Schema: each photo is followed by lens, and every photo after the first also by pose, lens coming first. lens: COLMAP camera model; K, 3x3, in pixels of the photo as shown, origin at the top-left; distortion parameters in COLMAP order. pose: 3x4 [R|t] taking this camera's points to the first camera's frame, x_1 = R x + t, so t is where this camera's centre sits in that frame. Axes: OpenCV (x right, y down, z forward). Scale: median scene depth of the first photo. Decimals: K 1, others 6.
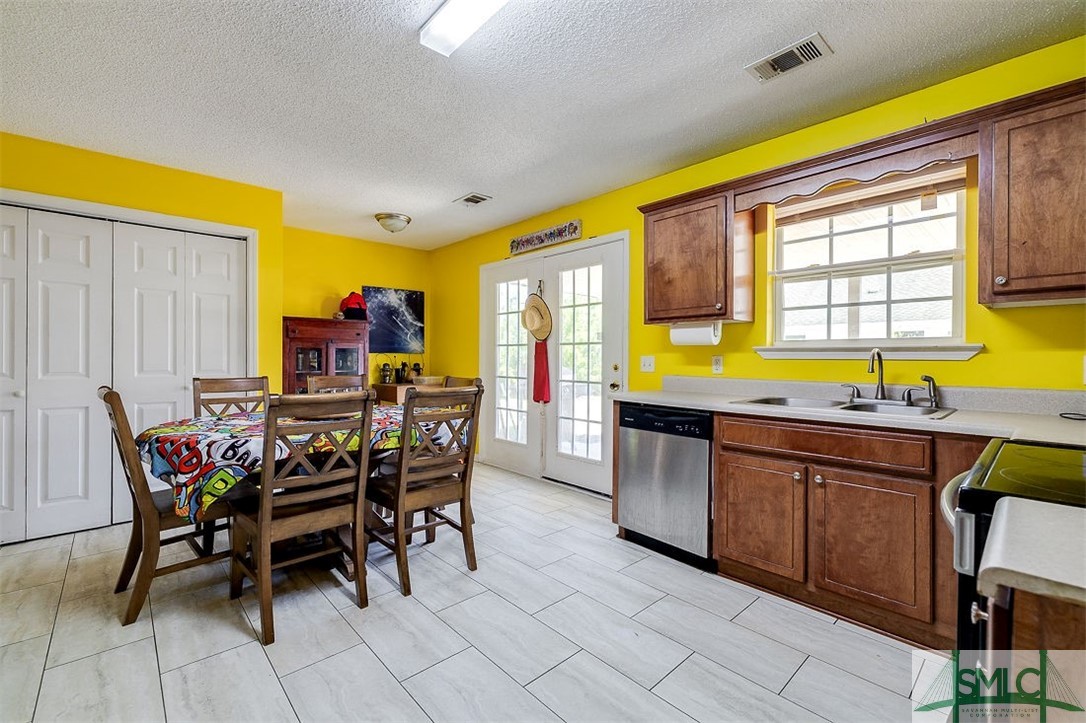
lens RADIAL K [[463.8, 0, 543.0], [0, 463.8, 361.5], [0, 0, 1]] dist [-0.000609, -0.000086]
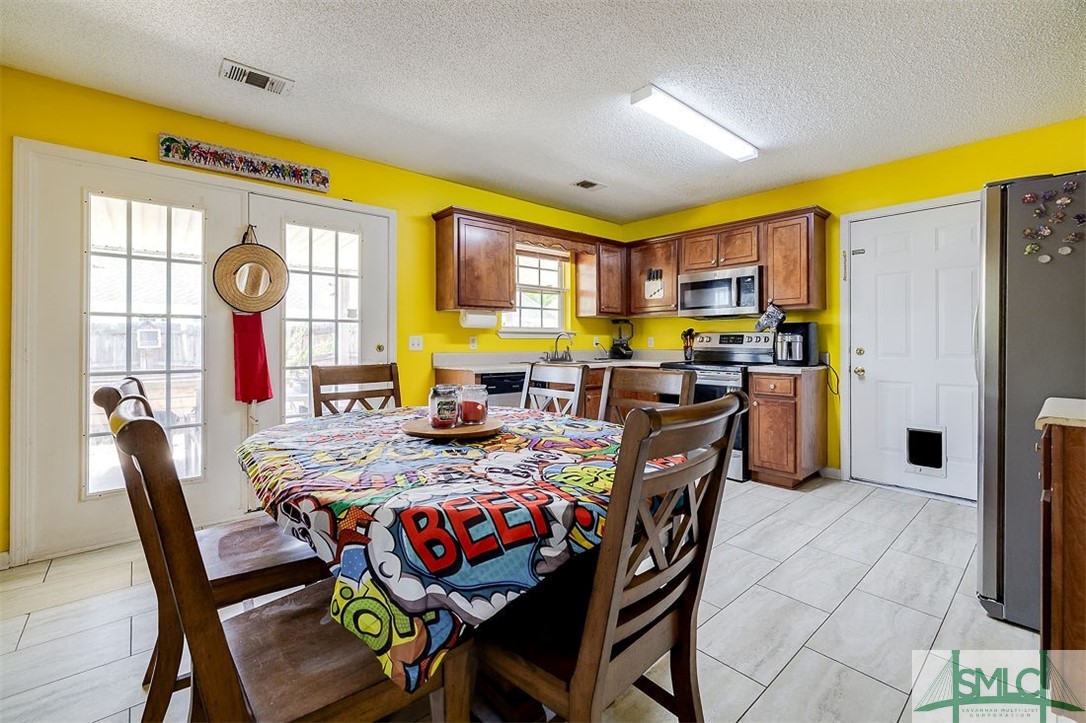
lens RADIAL K [[460.6, 0, 543.6], [0, 460.6, 341.8], [0, 0, 1]] dist [0.001990, 0.000135]
pose [[0.023543, -0.005169, 0.999709, -1.083466], [0.011091, 0.999926, 0.004909, -0.000517], [-0.999661, 0.010972, 0.023599, 0.877668]]
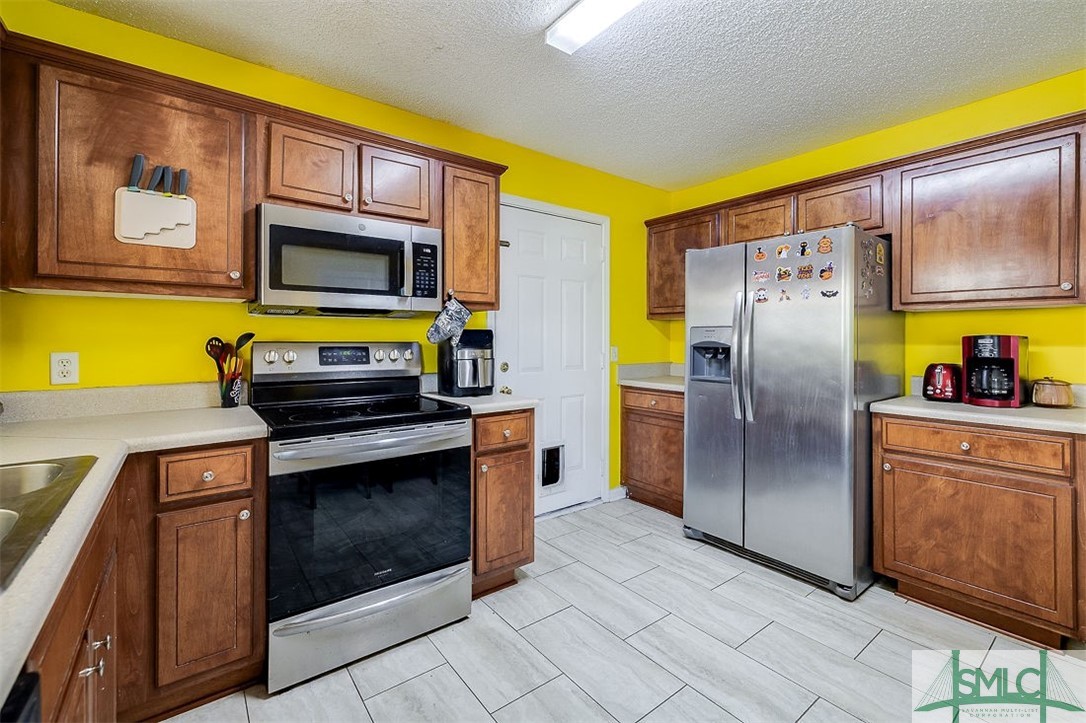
lens RADIAL K [[469.8, 0, 545.7], [0, 469.8, 336.9], [0, 0, 1]] dist [-0.000892, 0.000032]
pose [[-0.995866, -0.004704, 0.090715, 0.102567], [-0.004158, 0.999972, 0.006210, -0.034920], [-0.090742, 0.005807, -0.995858, 1.080869]]
